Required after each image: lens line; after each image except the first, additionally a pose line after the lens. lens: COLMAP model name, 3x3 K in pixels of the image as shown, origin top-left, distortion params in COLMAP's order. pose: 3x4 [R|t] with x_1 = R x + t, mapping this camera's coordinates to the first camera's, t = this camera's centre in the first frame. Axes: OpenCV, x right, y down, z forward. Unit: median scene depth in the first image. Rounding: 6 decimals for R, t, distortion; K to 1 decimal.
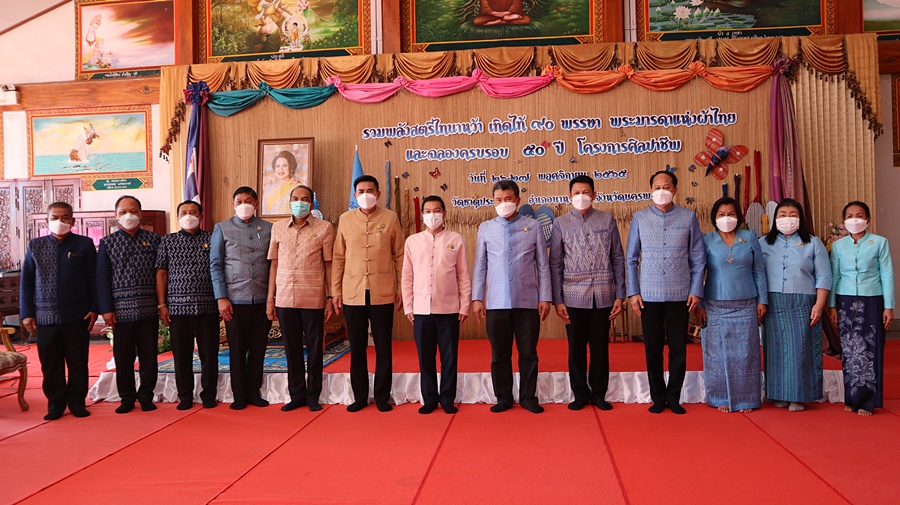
lens RADIAL K [[779.3, 0, 437.6], [0, 779.3, 251.3], [0, 0, 1]] dist [-0.070868, 0.091817]
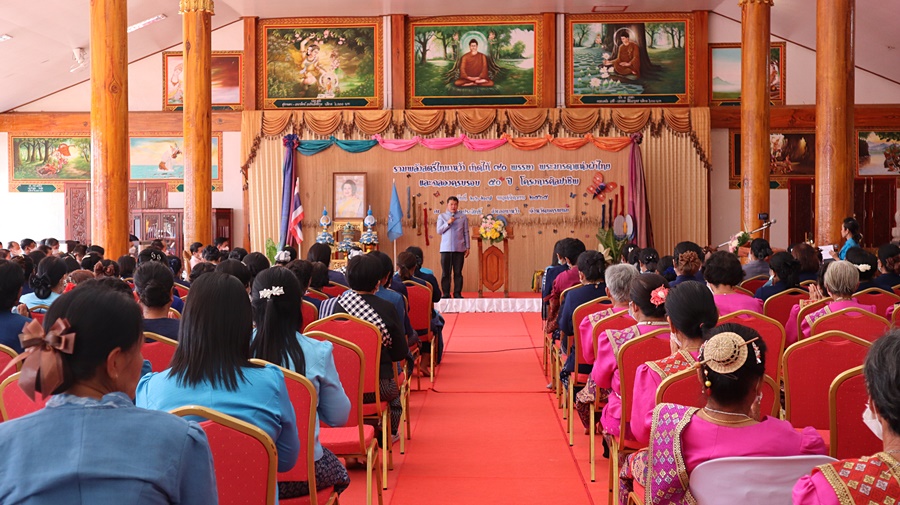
lens RADIAL K [[835.4, 0, 444.5], [0, 835.4, 247.3], [0, 0, 1]] dist [0.016726, 0.000000]
pose [[0.997515, 0.014880, 0.068867, -0.090850], [-0.015528, 0.999840, 0.008886, -0.000680], [-0.068724, -0.009934, 0.997586, -0.678451]]
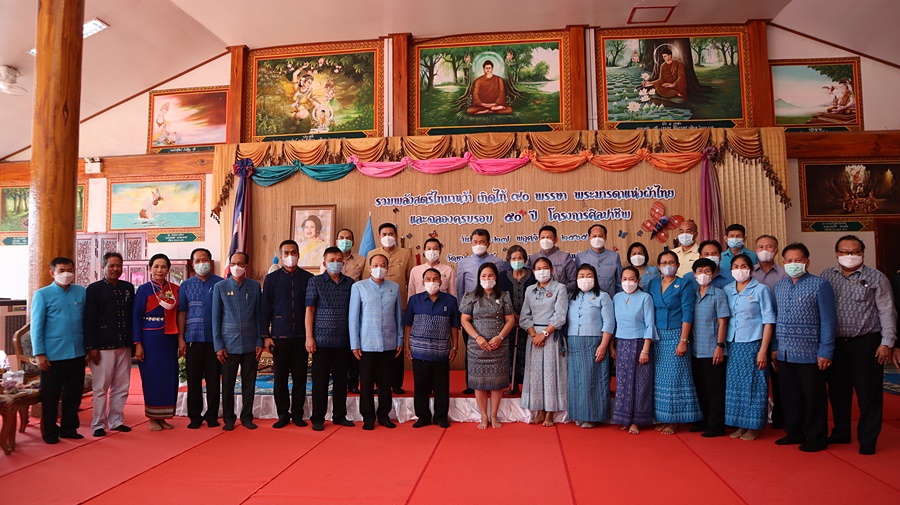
lens RADIAL K [[655.1, 0, 436.4], [0, 655.1, 249.1], [0, 0, 1]] dist [-0.109611, 0.063379]
pose [[0.999920, 0.012318, -0.002700, 0.004033], [-0.012473, 0.997634, -0.067608, -0.005683], [0.001861, 0.067636, 0.997708, -0.030699]]
